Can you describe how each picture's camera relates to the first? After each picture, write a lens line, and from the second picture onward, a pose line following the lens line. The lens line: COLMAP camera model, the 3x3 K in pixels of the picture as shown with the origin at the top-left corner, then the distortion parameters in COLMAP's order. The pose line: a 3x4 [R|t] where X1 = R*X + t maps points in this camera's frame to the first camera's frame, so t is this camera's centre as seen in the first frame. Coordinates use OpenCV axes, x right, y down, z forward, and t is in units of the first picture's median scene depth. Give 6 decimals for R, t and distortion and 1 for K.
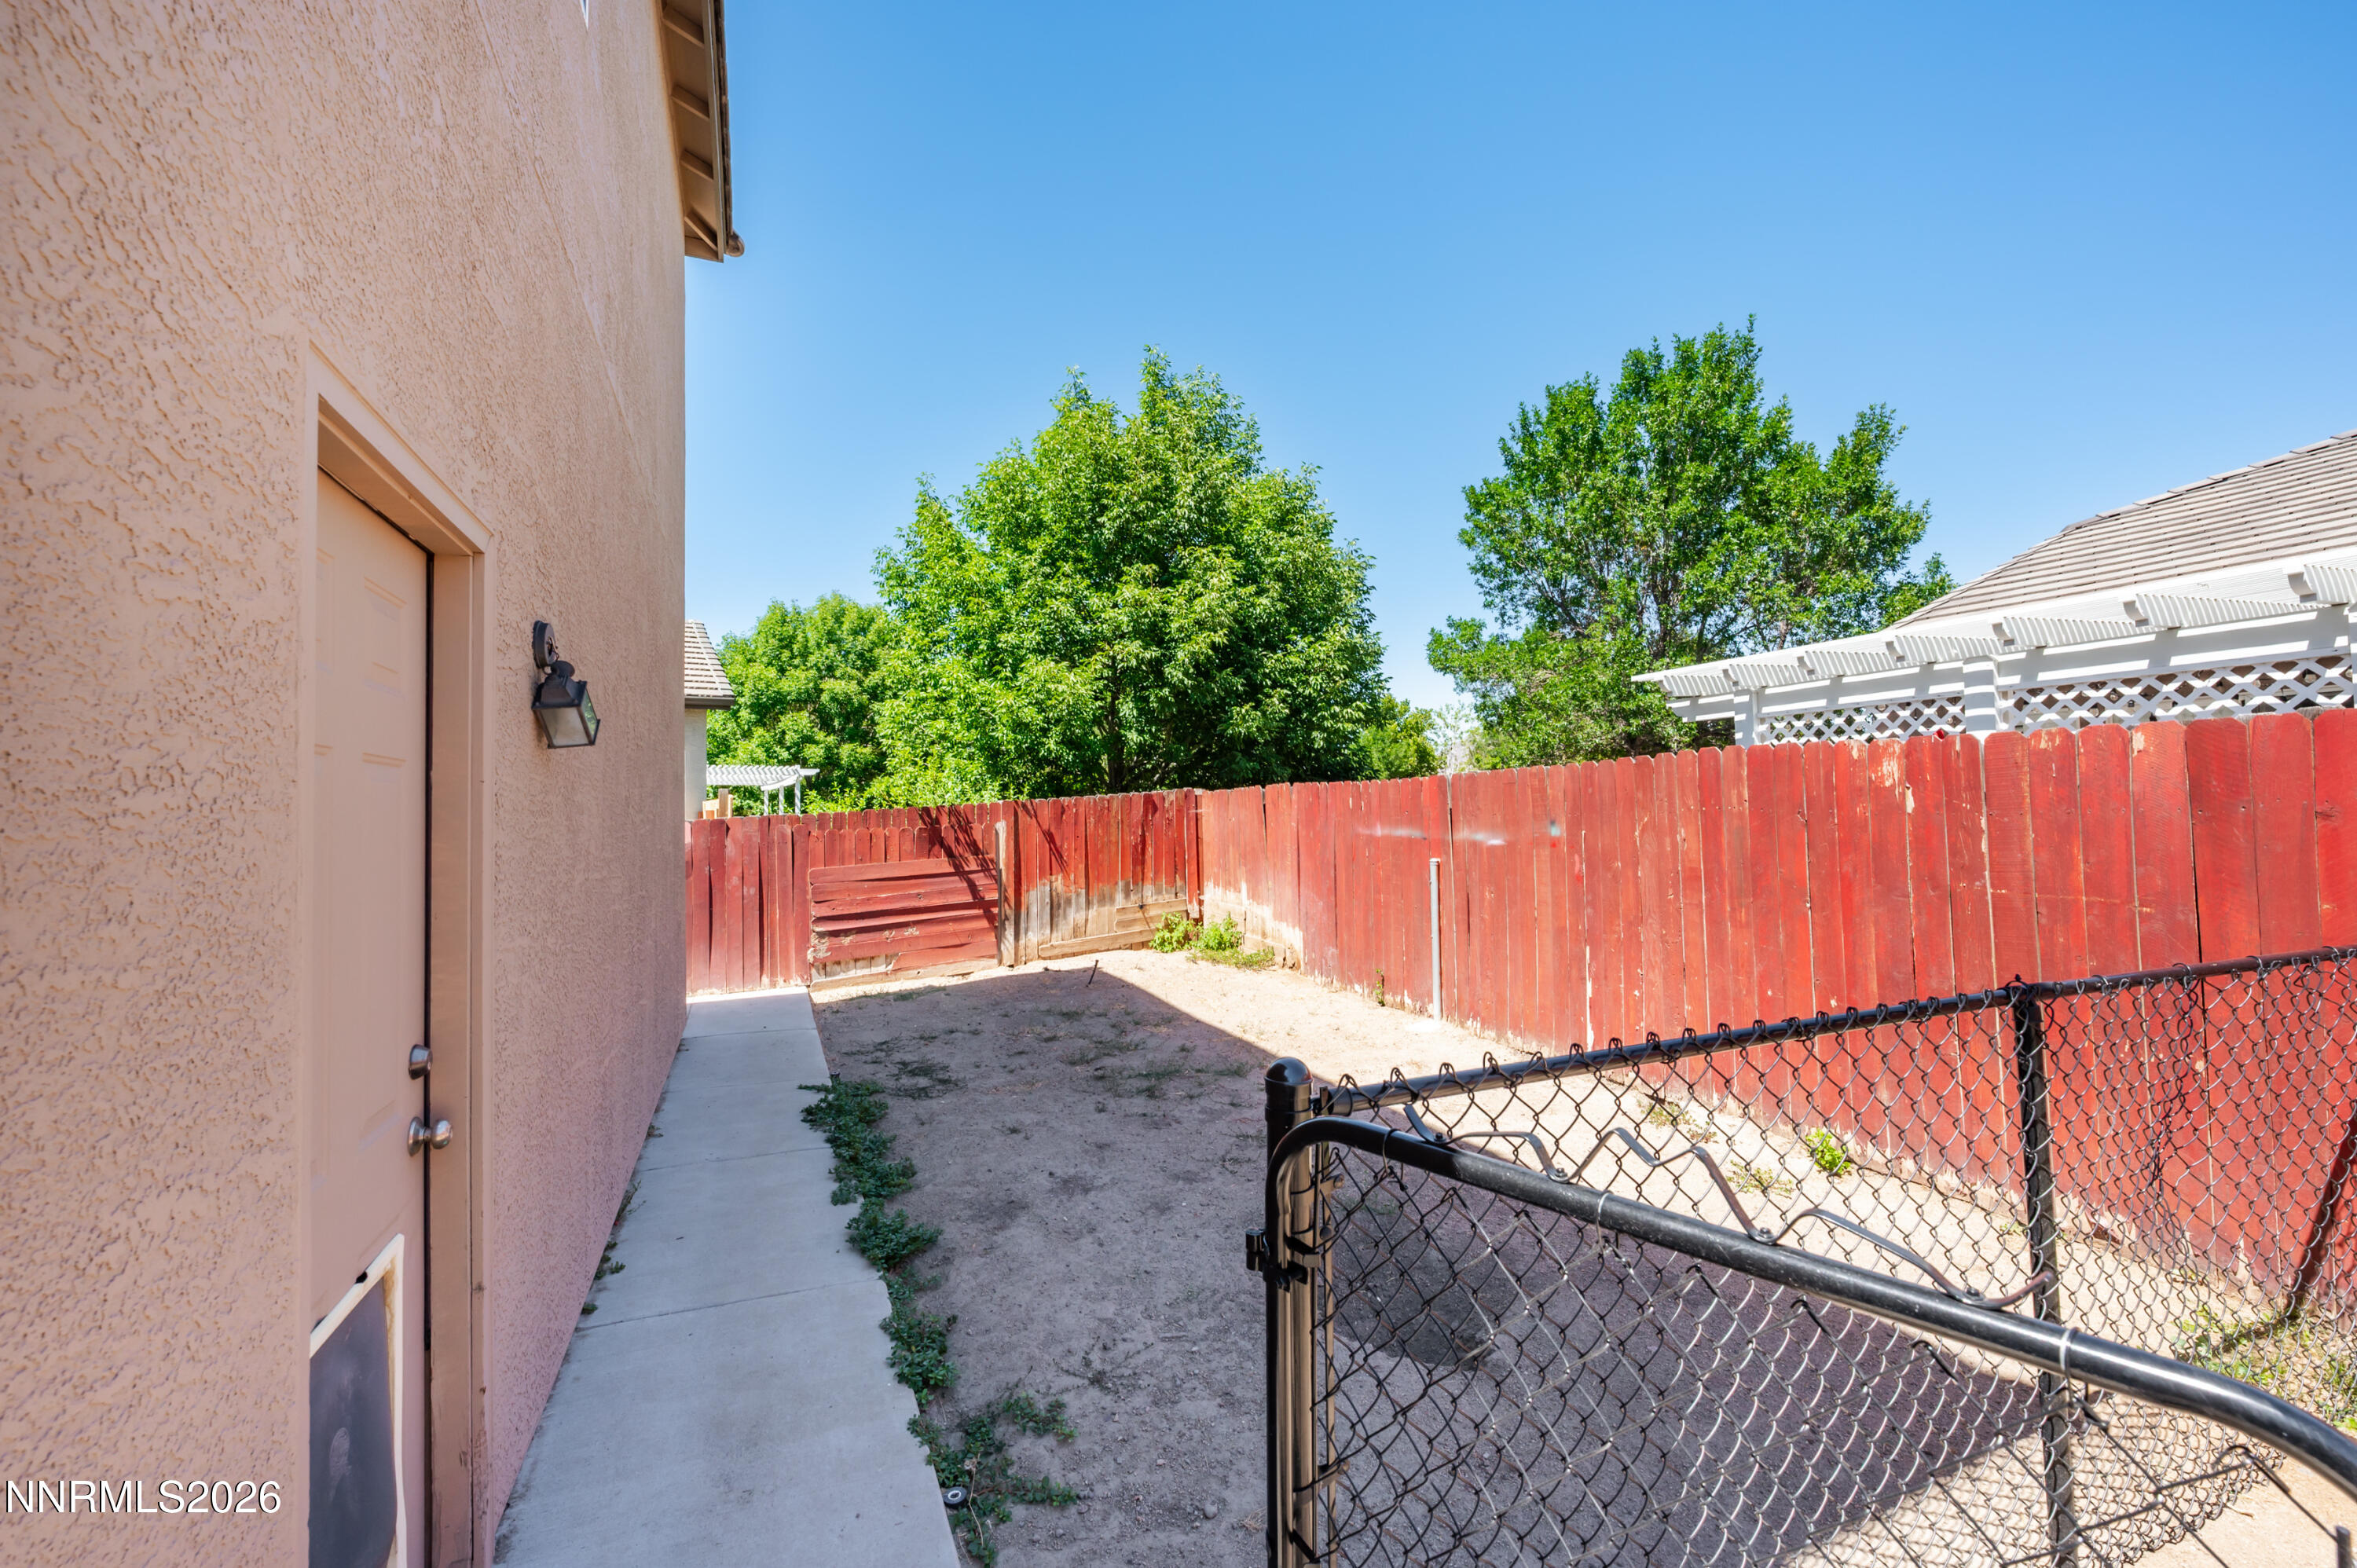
lens RADIAL K [[952.9, 0, 1176.6], [0, 952.9, 781.9], [0, 0, 1]] dist [-0.002292, 0.000302]
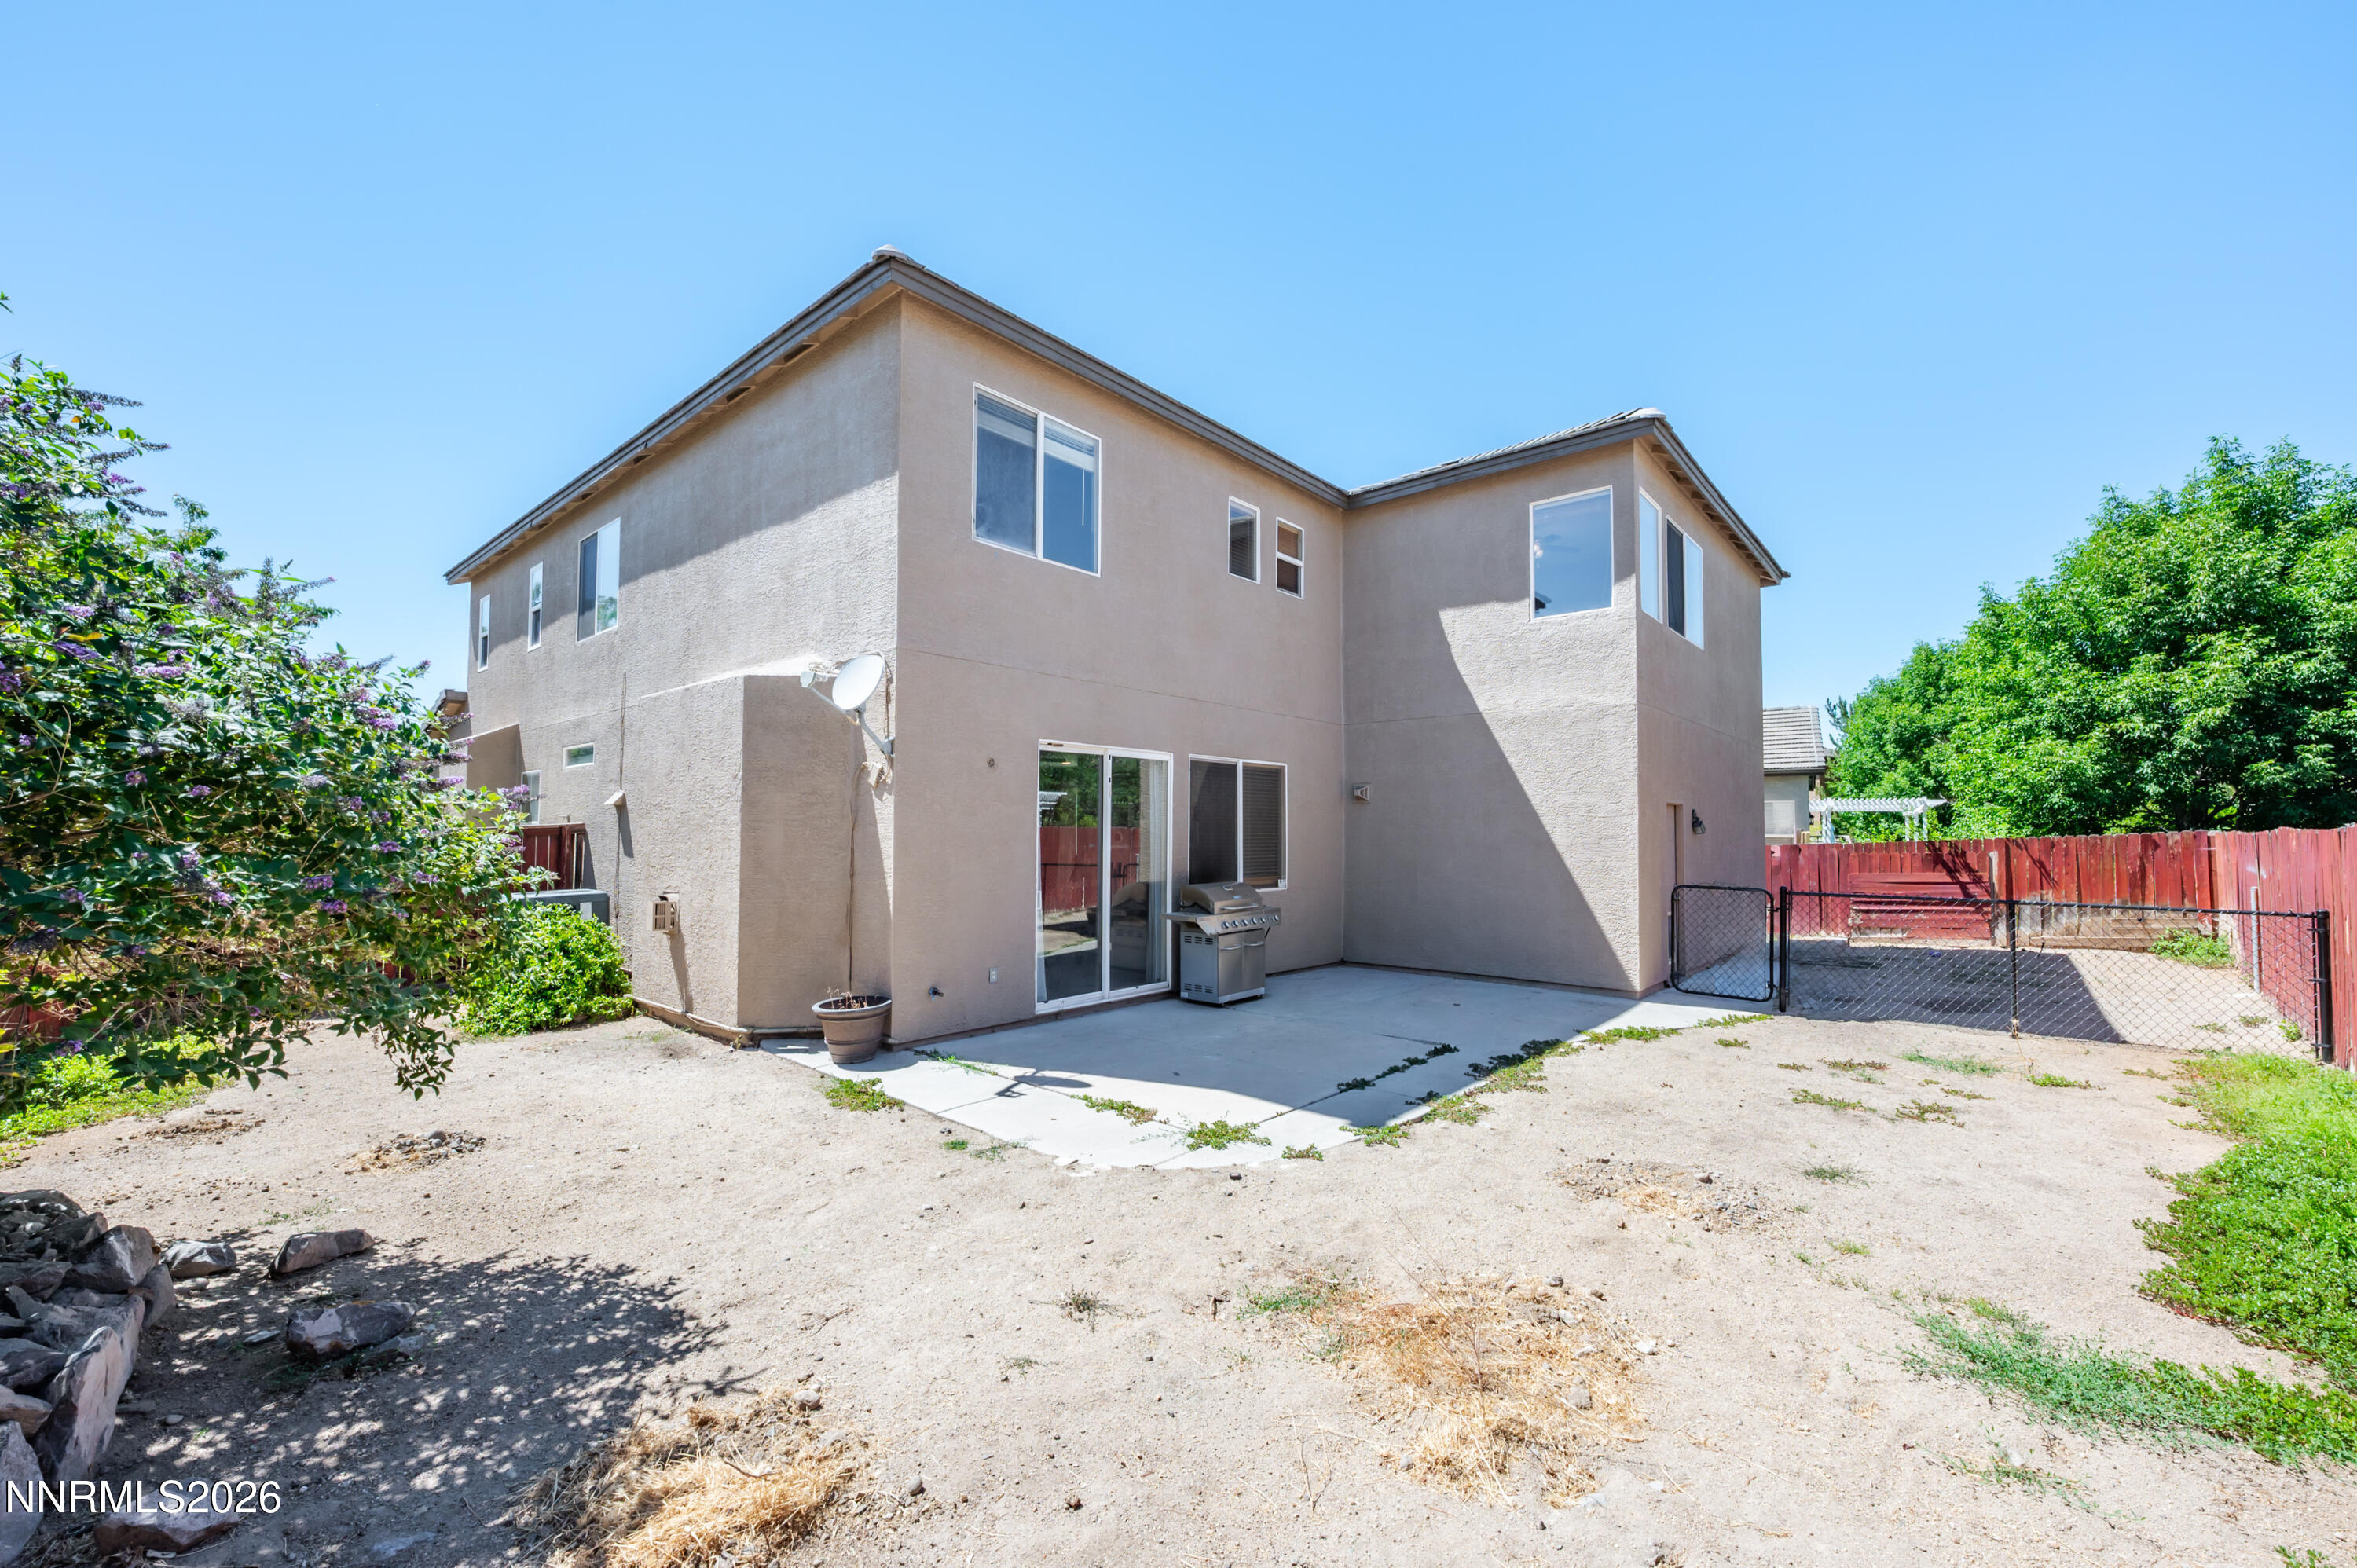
lens RADIAL K [[952.9, 0, 1175.3], [0, 952.9, 791.1], [0, 0, 1]] dist [-0.002292, 0.000302]
pose [[0.436996, -0.018916, -0.899265, 0.547673], [0.016326, 0.999781, -0.013097, -0.050584], [0.899315, -0.008958, 0.437209, -0.753488]]
